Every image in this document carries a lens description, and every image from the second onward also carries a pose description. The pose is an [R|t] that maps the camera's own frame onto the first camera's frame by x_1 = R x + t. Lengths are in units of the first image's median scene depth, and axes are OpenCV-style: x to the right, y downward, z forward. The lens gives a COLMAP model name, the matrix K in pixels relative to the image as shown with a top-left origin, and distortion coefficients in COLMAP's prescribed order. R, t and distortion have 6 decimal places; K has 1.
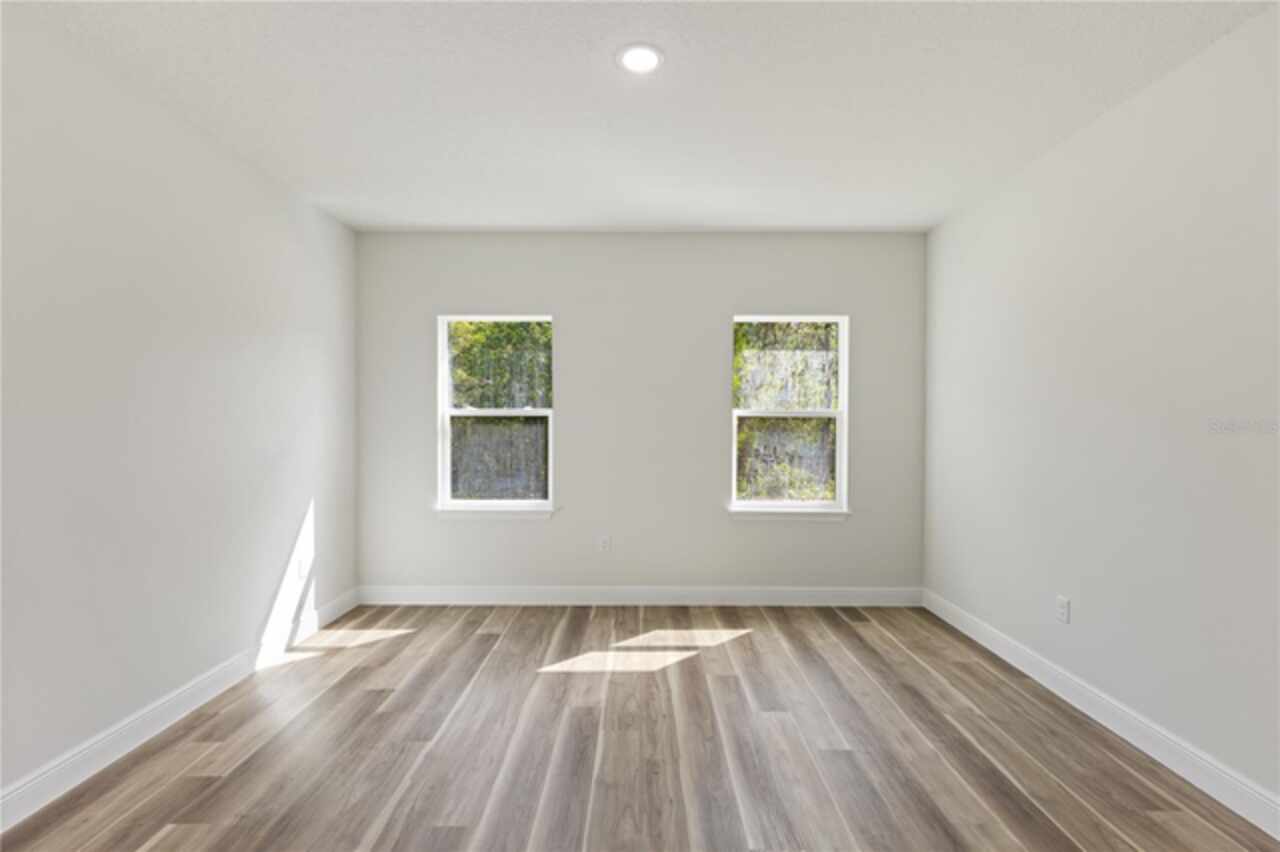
lens RADIAL K [[551.6, 0, 640.0], [0, 551.6, 426.0], [0, 0, 1]] dist [0.001011, 0.000107]
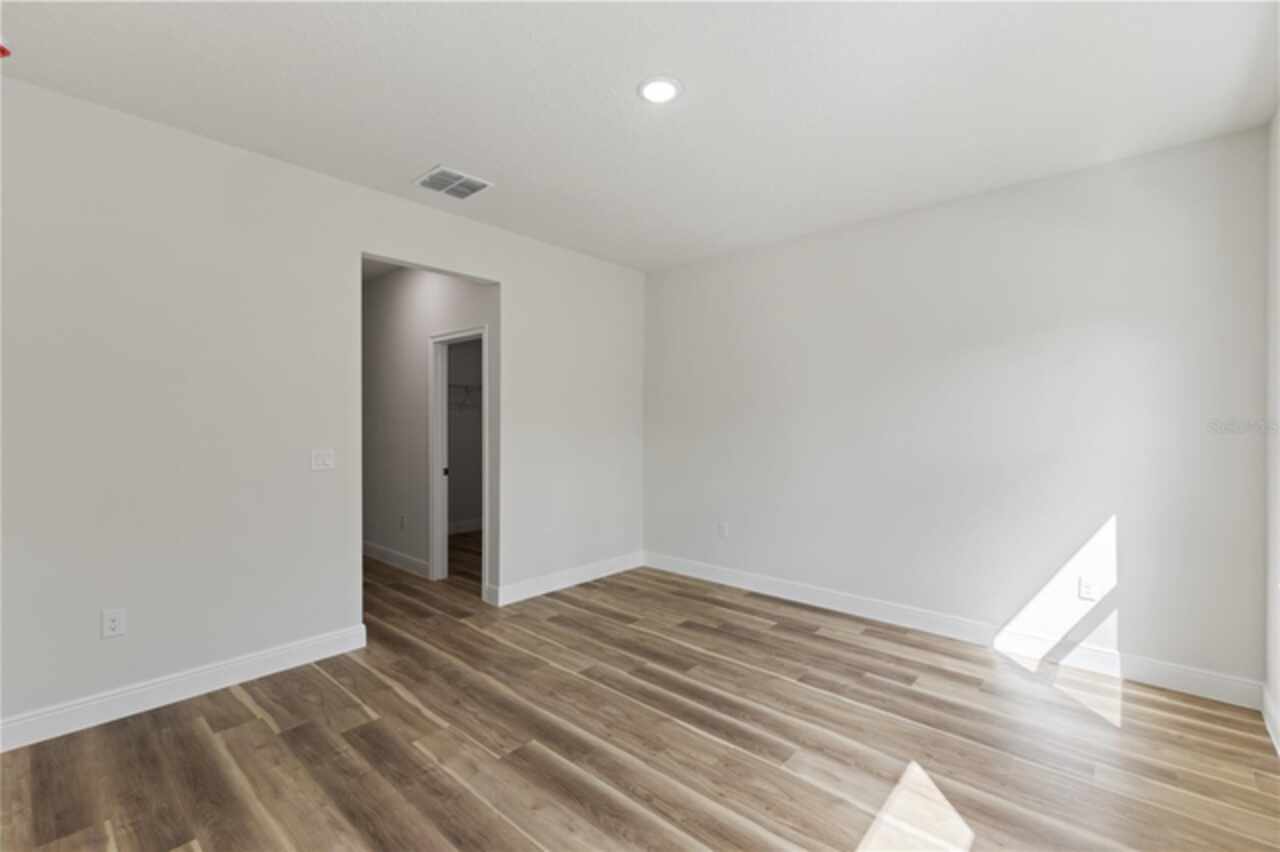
lens RADIAL K [[551.6, 0, 640.0], [0, 551.6, 426.0], [0, 0, 1]] dist [0.001011, 0.000107]
pose [[-0.669700, 0.001061, -0.742631, 0.639279], [-0.008286, 0.999926, 0.008901, -0.003580], [0.742585, 0.012114, -0.669642, 1.302992]]
